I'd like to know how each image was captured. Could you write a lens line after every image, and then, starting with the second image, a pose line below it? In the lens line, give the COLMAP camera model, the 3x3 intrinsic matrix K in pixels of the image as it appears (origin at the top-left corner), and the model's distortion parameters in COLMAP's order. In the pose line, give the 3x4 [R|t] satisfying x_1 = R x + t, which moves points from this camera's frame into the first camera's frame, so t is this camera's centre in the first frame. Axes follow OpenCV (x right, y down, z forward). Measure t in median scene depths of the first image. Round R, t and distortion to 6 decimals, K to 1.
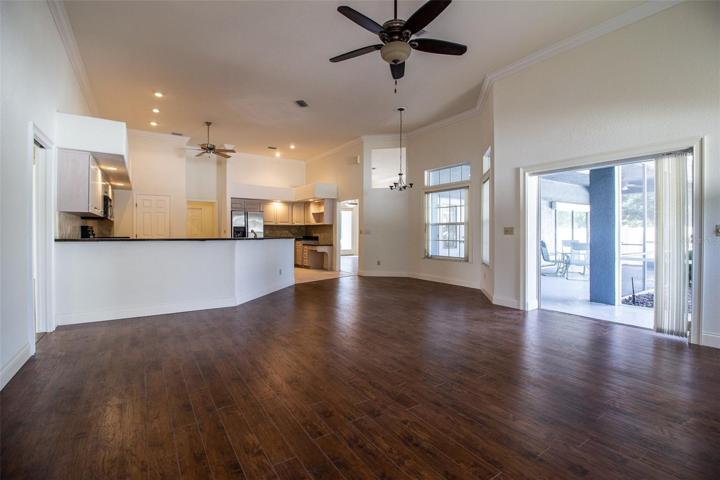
lens RADIAL K [[345.8, 0, 359.9], [0, 345.8, 234.9], [0, 0, 1]] dist [-0.009469, -0.003683]
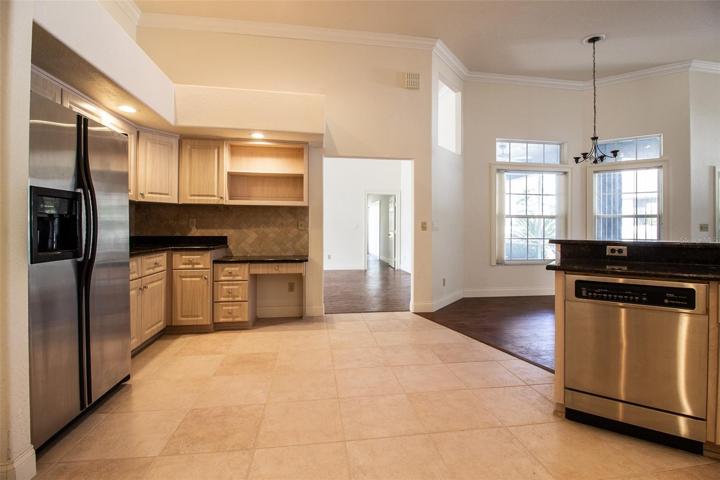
lens RADIAL K [[345.8, 0, 367.1], [0, 345.8, 226.2], [0, 0, 1]] dist [-0.009469, -0.003683]
pose [[0.405276, 0.007170, 0.914166, -0.526092], [0.003409, 0.999950, -0.009354, -0.003997], [-0.914188, 0.006907, 0.405232, 0.926010]]
